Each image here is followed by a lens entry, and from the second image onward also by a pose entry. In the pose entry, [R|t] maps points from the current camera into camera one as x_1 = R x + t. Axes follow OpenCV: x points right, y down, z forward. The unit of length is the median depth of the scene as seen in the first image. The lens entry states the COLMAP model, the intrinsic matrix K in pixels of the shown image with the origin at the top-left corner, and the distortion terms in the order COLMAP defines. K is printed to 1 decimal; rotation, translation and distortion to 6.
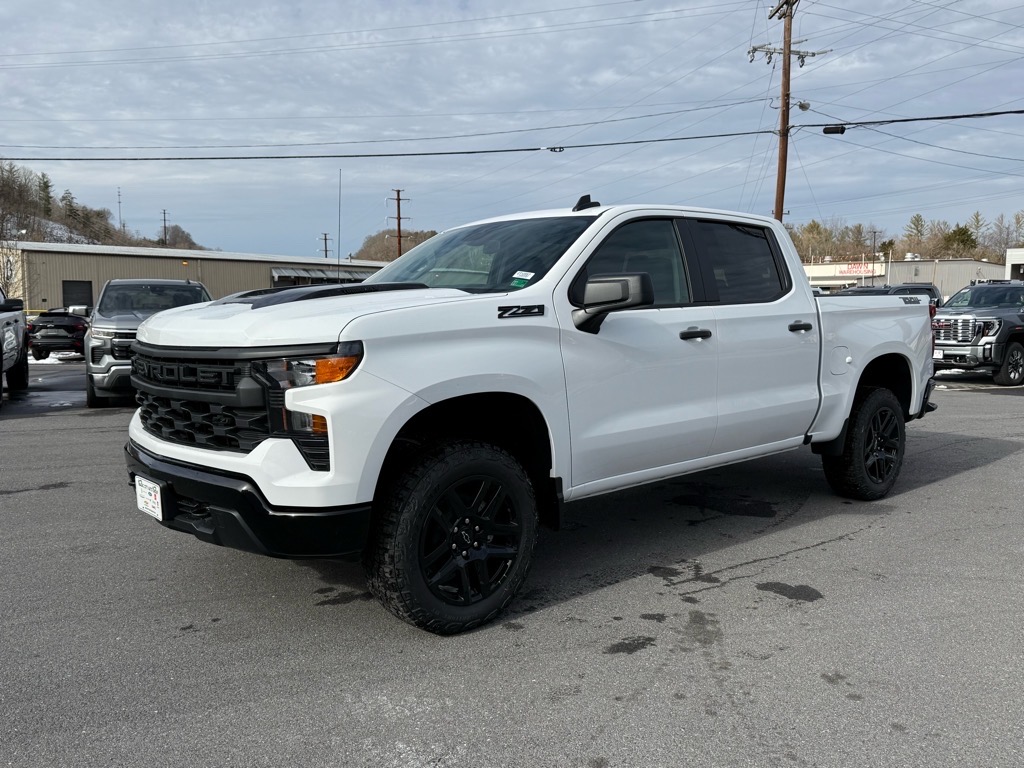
lens RADIAL K [[836.3, 0, 513.7], [0, 836.3, 380.1], [0, 0, 1]] dist [0.053455, -0.043987]
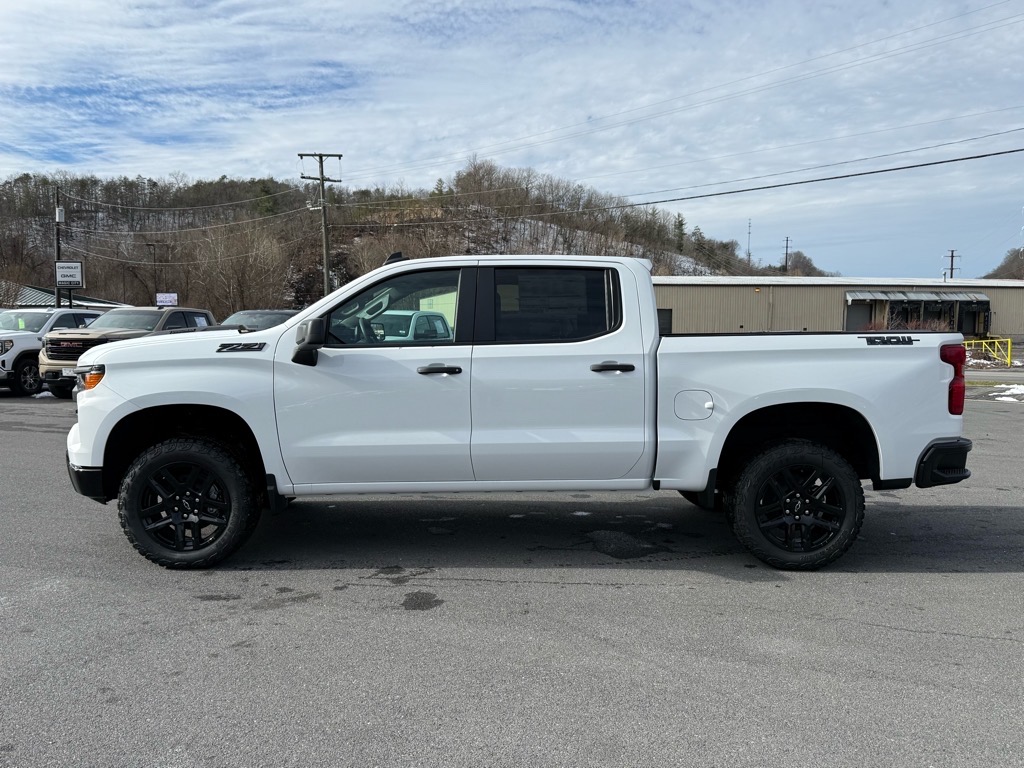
lens RADIAL K [[836.3, 0, 518.3], [0, 836.3, 390.3], [0, 0, 1]] dist [0.053455, -0.043987]
pose [[0.769570, 0.050544, -0.636559, 1.009573], [-0.060752, 0.998136, 0.005807, -0.039589], [0.635666, 0.034203, 0.771206, 0.189928]]
